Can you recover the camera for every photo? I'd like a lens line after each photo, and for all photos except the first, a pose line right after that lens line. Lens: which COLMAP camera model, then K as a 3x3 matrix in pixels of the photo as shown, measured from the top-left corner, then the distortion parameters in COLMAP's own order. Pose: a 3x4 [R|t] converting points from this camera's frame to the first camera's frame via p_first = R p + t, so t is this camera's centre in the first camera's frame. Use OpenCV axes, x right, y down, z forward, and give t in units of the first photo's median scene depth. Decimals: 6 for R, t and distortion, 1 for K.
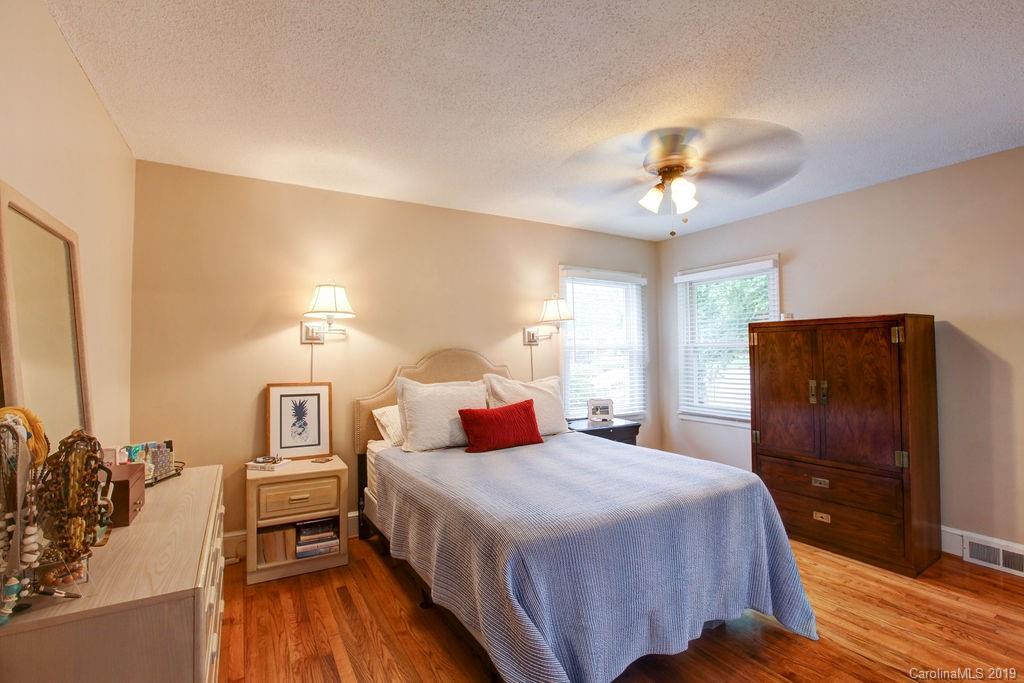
lens RADIAL K [[464.8, 0, 512.0], [0, 464.8, 341.5], [0, 0, 1]] dist [-0.057804, 0.019527]
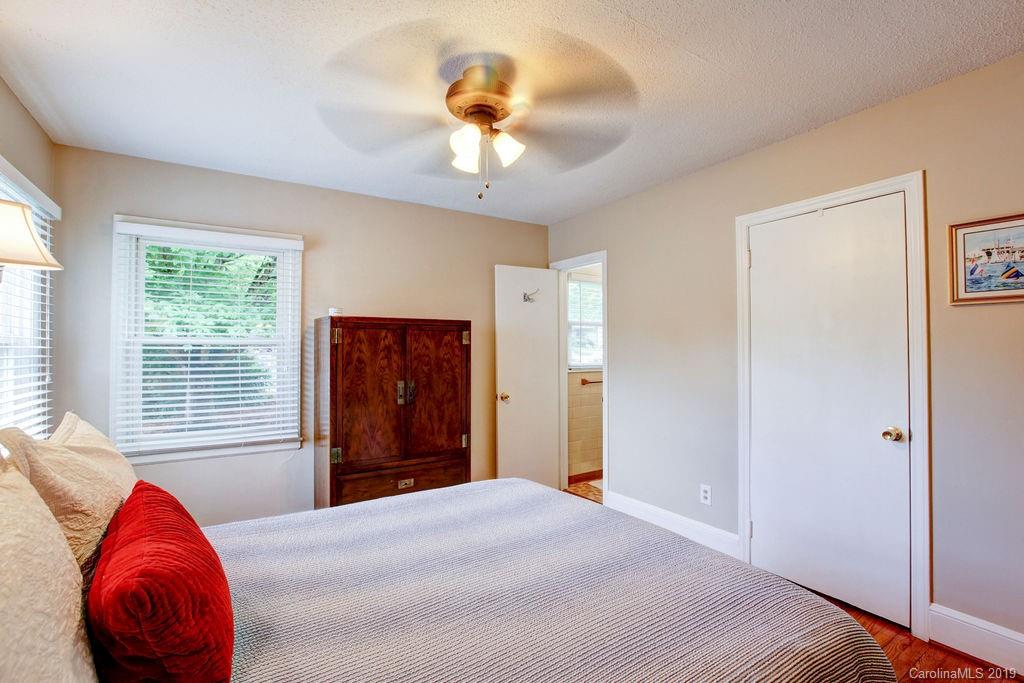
lens RADIAL K [[464.8, 0, 512.0], [0, 464.8, 341.5], [0, 0, 1]] dist [-0.057804, 0.019527]
pose [[-0.036966, 0.027578, 0.998936, -0.335903], [-0.021576, 0.999364, -0.028388, 0.023656], [-0.999084, -0.022603, -0.036347, 0.791042]]
